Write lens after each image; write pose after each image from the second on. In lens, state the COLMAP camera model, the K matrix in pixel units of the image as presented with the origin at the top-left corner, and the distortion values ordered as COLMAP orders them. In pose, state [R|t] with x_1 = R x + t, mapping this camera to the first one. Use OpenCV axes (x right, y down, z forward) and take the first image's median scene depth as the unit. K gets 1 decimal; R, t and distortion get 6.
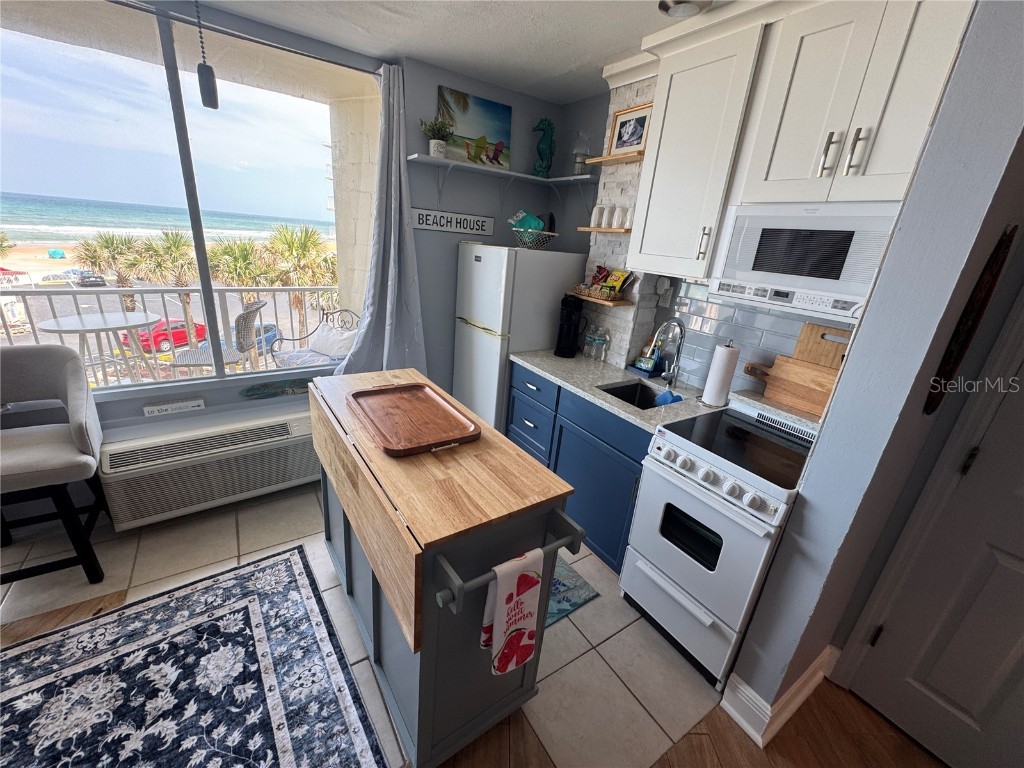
lens RADIAL K [[409.1, 0, 512.3], [0, 409.1, 384.9], [0, 0, 1]] dist [-0.003600, 0.000297]
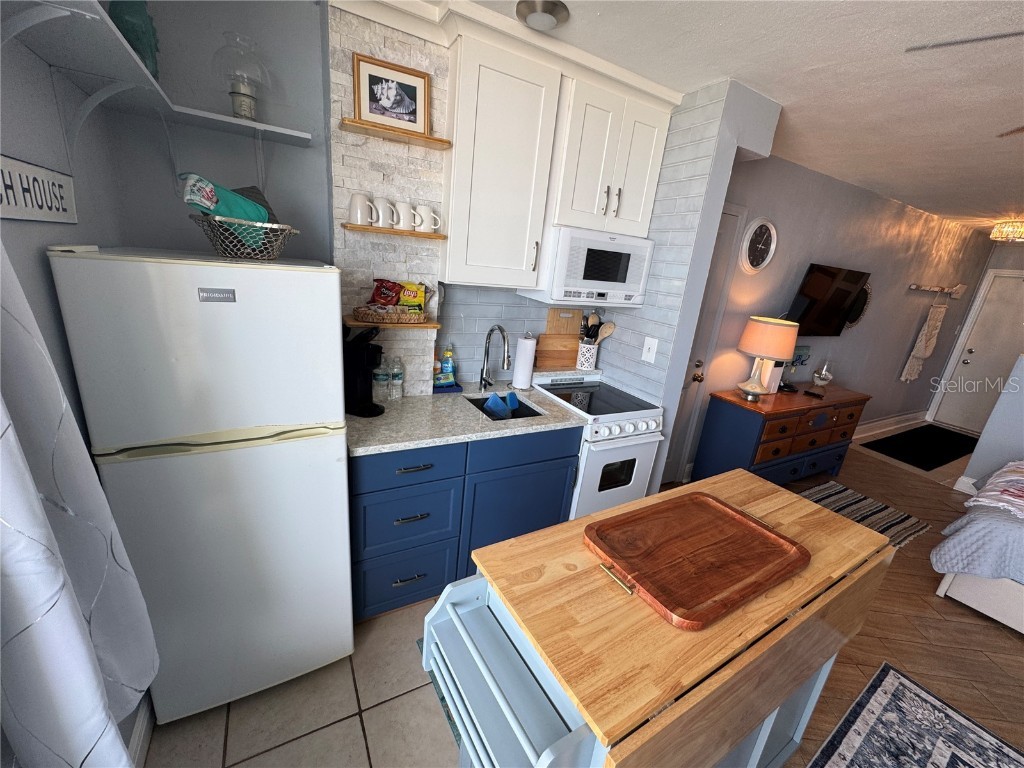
lens RADIAL K [[409.1, 0, 512.3], [0, 409.1, 384.9], [0, 0, 1]] dist [-0.003600, 0.000297]
pose [[0.081108, -0.364742, 0.927569, -0.580894], [0.250869, 0.908145, 0.335168, -0.348779], [-0.964617, 0.205514, 0.165160, 0.792648]]
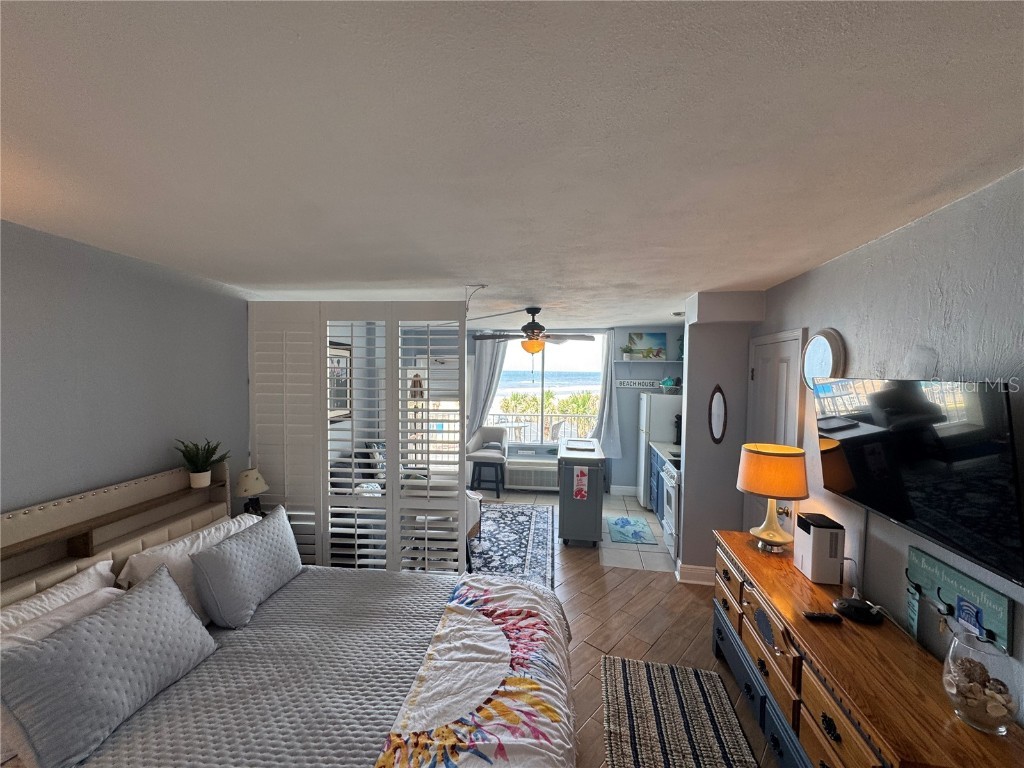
lens RADIAL K [[409.1, 0, 510.8], [0, 409.1, 385.2], [0, 0, 1]] dist [-0.003600, 0.000297]
pose [[0.723367, -0.052395, -0.688473, 1.129438], [-0.187966, 0.944514, -0.269374, 0.422155], [0.664386, 0.324266, 0.673382, -1.193710]]
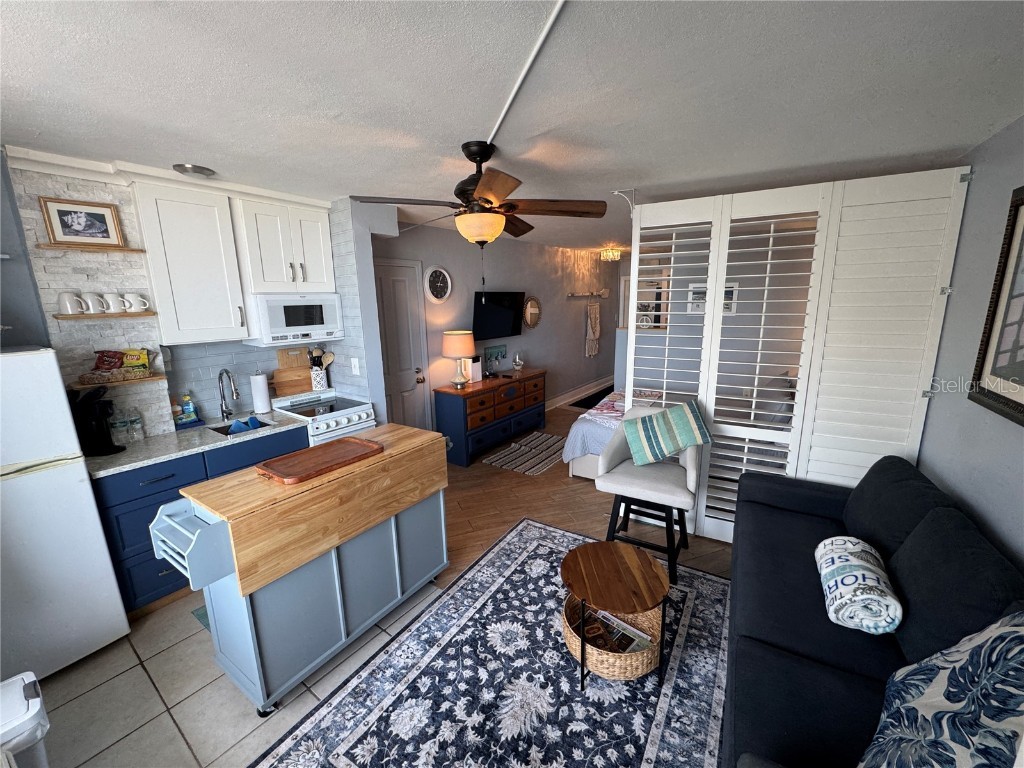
lens RADIAL K [[409.1, 0, 510.1], [0, 409.1, 384.8], [0, 0, 1]] dist [-0.003600, 0.000297]
pose [[-0.353144, -0.266294, 0.896871, -1.147180], [0.309838, 0.871251, 0.380686, -0.329744], [-0.882774, 0.412322, -0.225169, 0.458727]]
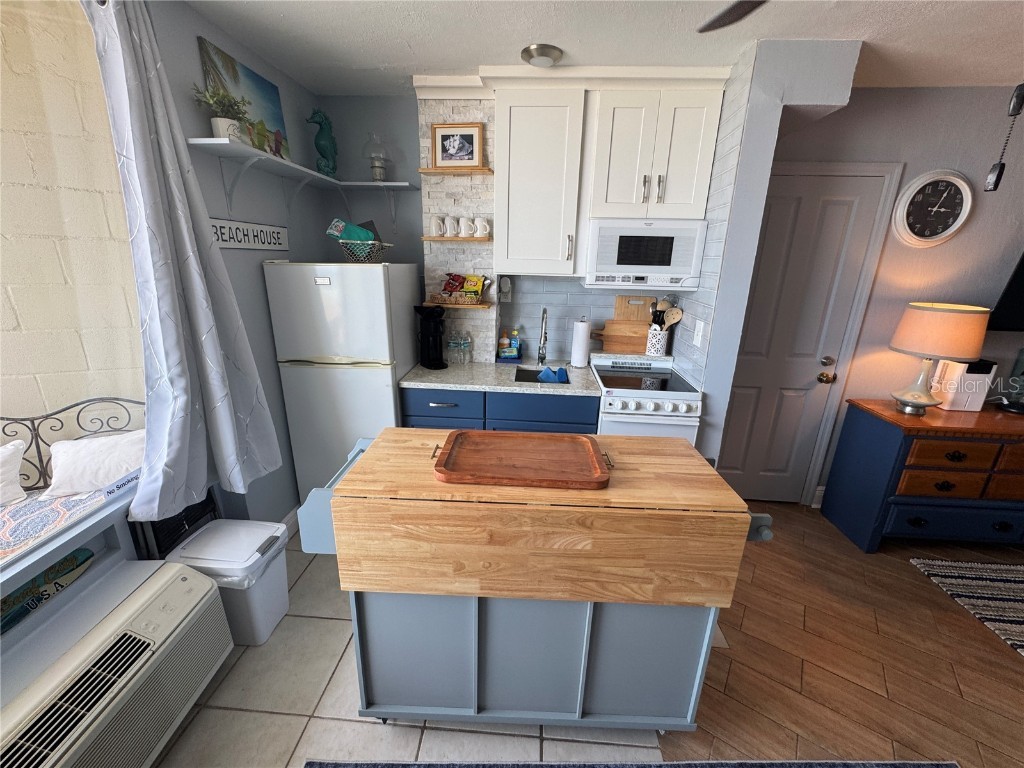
lens RADIAL K [[409.1, 0, 511.4], [0, 409.1, 384.8], [0, 0, 1]] dist [-0.003600, 0.000297]
pose [[0.600043, -0.306192, 0.739050, -0.616149], [0.299821, 0.942588, 0.147091, -0.151432], [-0.741658, 0.133322, 0.657396, 0.283648]]
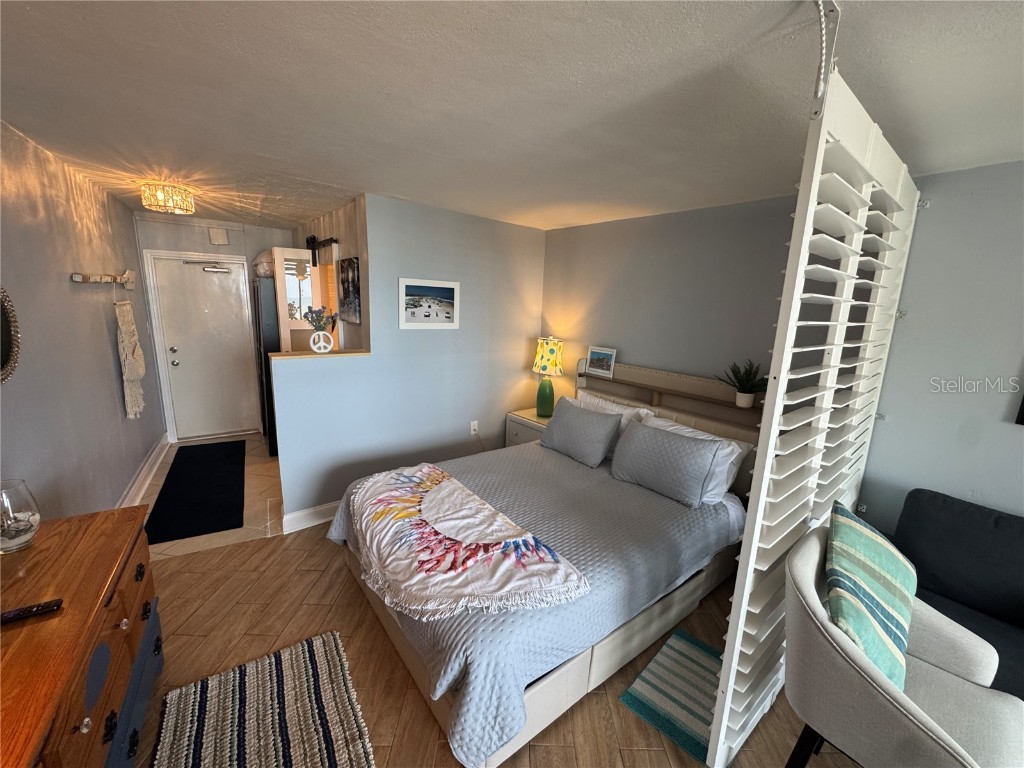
lens RADIAL K [[409.1, 0, 510.8], [0, 409.1, 385.2], [0, 0, 1]] dist [-0.003600, 0.000297]
pose [[-0.992990, -0.117705, -0.010828, 0.388964], [-0.106035, 0.846554, 0.521634, -0.093208], [-0.052232, 0.519126, -0.853100, 0.193608]]
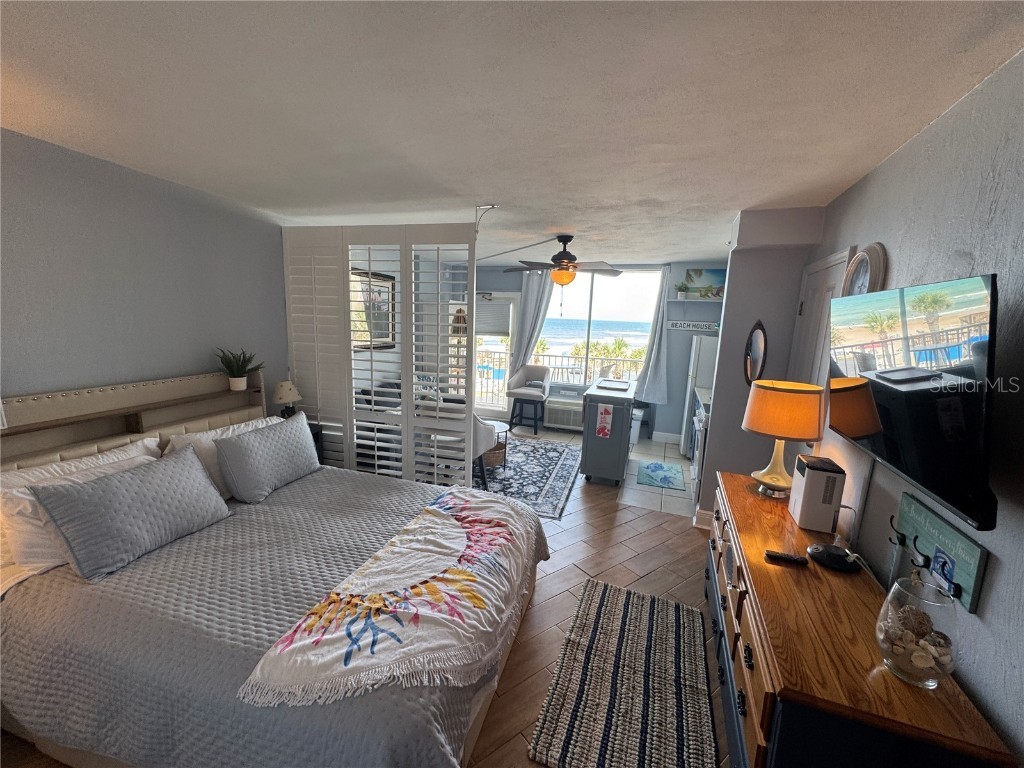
lens RADIAL K [[409.1, 0, 510.4], [0, 409.1, 384.6], [0, 0, 1]] dist [-0.003600, 0.000297]
pose [[0.580223, 0.071437, -0.811319, 1.285782], [-0.268488, 0.957240, -0.107727, 0.435705], [0.768931, 0.280335, 0.574593, -0.990046]]
